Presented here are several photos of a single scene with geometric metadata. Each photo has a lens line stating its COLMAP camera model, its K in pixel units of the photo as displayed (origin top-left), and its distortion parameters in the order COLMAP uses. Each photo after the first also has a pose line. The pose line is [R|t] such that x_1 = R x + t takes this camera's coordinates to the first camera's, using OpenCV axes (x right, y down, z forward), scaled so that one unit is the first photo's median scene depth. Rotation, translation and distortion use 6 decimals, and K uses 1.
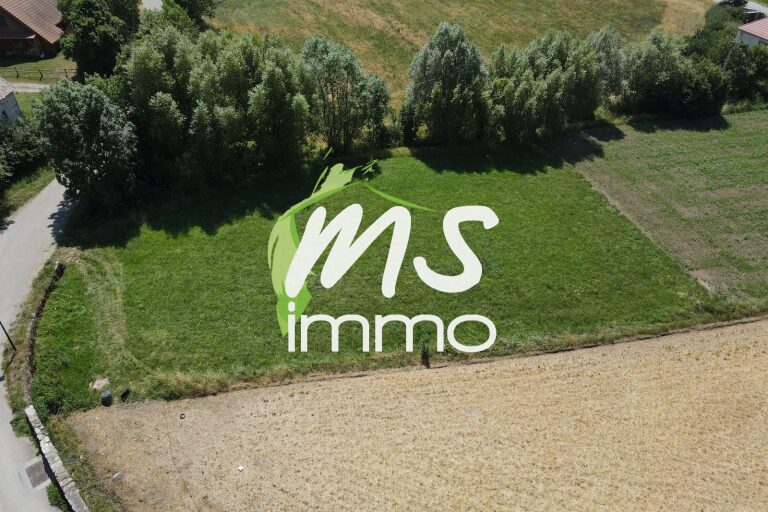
lens RADIAL K [[543.1, 0, 384.0], [0, 543.1, 256.0], [0, 0, 1]] dist [0.005911, 0.003751]
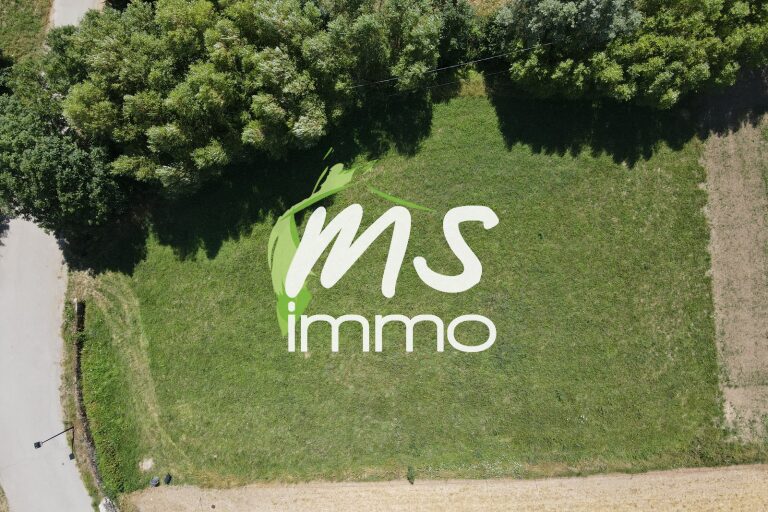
lens RADIAL K [[543.1, 0, 384.0], [0, 543.1, 256.0], [0, 0, 1]] dist [0.005911, 0.003751]
pose [[0.982493, 0.178718, -0.052599, -0.002835], [-0.073331, 0.630548, 0.772679, -0.890081], [0.171258, -0.755294, 0.632614, 0.543353]]
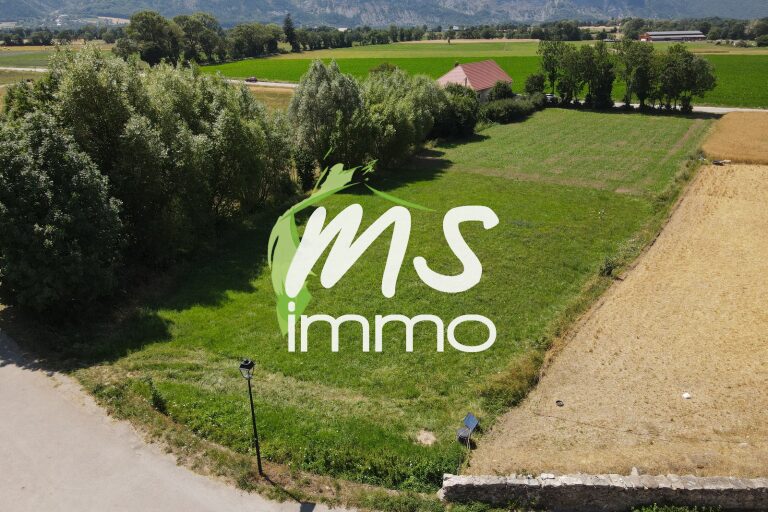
lens RADIAL K [[543.1, 0, 384.0], [0, 543.1, 256.0], [0, 0, 1]] dist [0.005911, 0.003751]
pose [[0.749672, -0.287800, 0.595956, -0.710819], [0.424310, 0.900080, -0.099085, 0.073264], [-0.507891, 0.327151, 0.796881, 0.378922]]
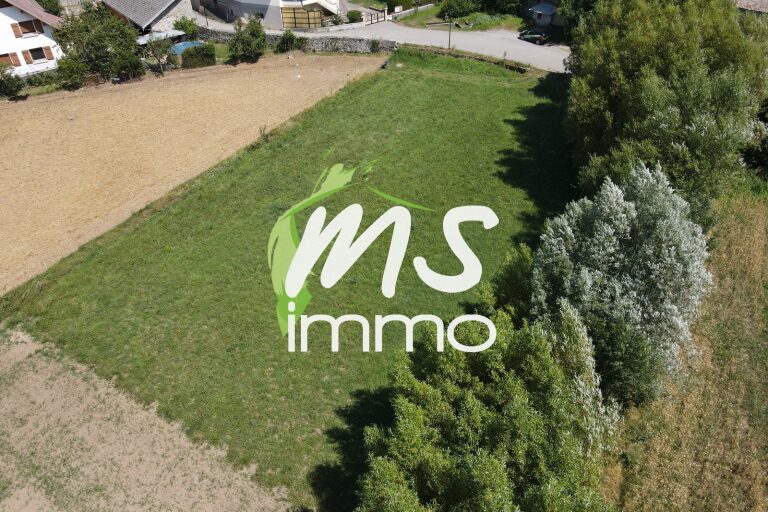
lens RADIAL K [[543.1, 0, 384.0], [0, 543.1, 256.0], [0, 0, 1]] dist [0.005911, 0.003751]
pose [[-0.727620, 0.434034, -0.531210, 0.633766], [-0.434521, 0.307596, 0.846508, -0.889454], [0.530812, 0.846758, -0.035216, 1.304252]]
